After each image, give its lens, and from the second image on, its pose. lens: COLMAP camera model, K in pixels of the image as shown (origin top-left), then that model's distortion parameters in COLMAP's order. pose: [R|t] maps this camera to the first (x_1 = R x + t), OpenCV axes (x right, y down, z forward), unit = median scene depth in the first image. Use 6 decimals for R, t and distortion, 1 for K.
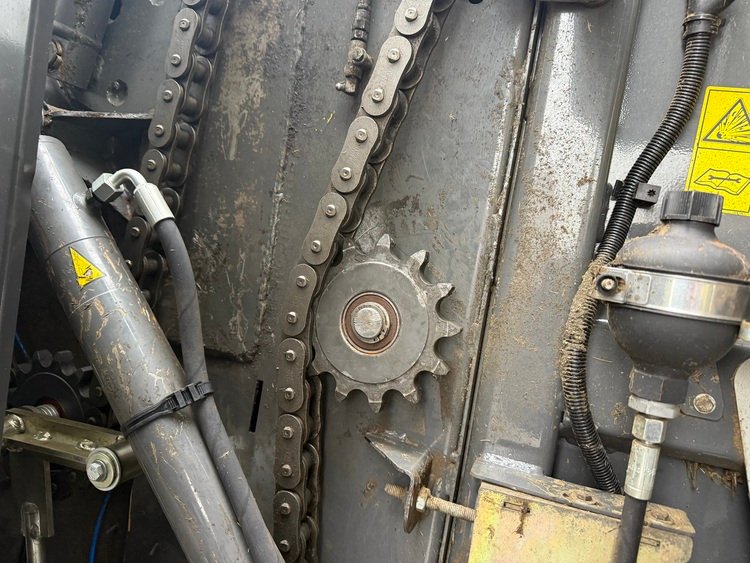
lens RADIAL K [[528.7, 0, 375.4], [0, 528.7, 283.3], [0, 0, 1]] dist [0.057282, -0.069866]
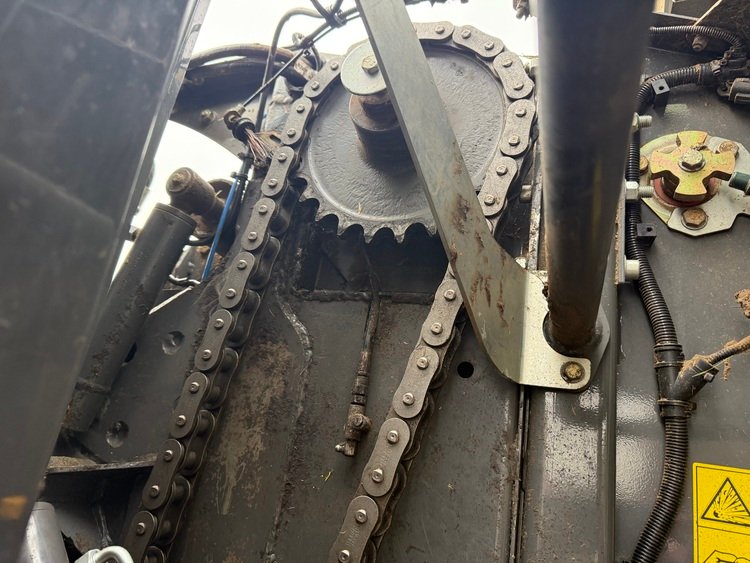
lens RADIAL K [[528.7, 0, 375.4], [0, 528.7, 283.3], [0, 0, 1]] dist [0.057282, -0.069866]
pose [[0.999594, 0.006013, 0.027848, -0.027517], [0.005415, 0.919554, -0.392926, -0.261159], [-0.027970, 0.392917, 0.919148, -0.072623]]
